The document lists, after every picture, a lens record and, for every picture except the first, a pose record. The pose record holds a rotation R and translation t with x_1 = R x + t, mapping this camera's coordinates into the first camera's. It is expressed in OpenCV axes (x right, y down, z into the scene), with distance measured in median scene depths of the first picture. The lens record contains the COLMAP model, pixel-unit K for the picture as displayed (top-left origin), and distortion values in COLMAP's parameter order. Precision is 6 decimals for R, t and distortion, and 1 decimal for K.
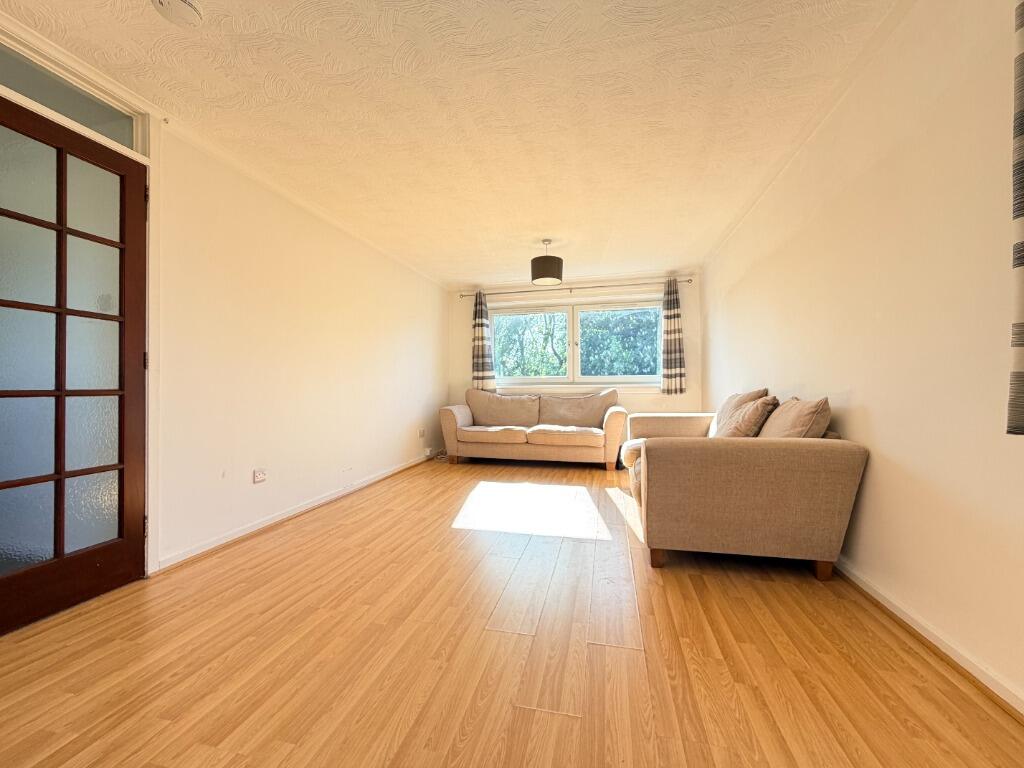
lens RADIAL K [[407.7, 0, 509.4], [0, 407.7, 386.8], [0, 0, 1]] dist [-0.000527, 0.000329]
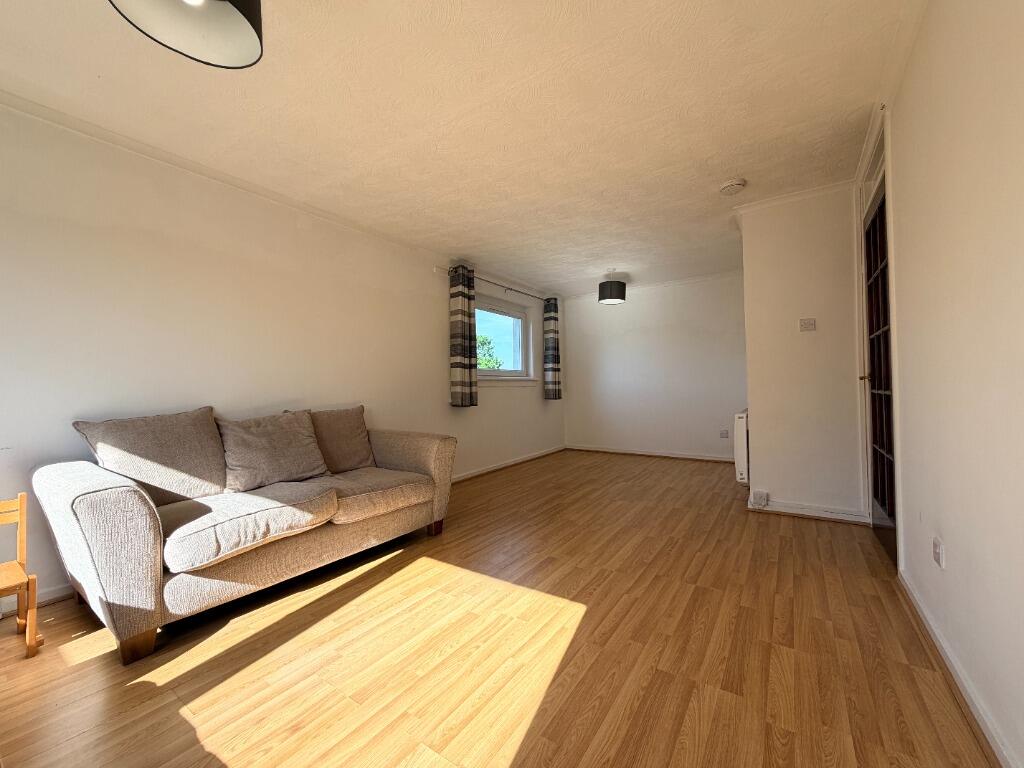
lens RADIAL K [[407.7, 0, 507.7], [0, 407.7, 380.5], [0, 0, 1]] dist [-0.000527, 0.000329]
pose [[-0.931172, 0.032887, 0.363095, -0.151156], [0.026382, 0.999390, -0.022862, -0.009052], [-0.363625, -0.011709, -0.931472, 0.928535]]
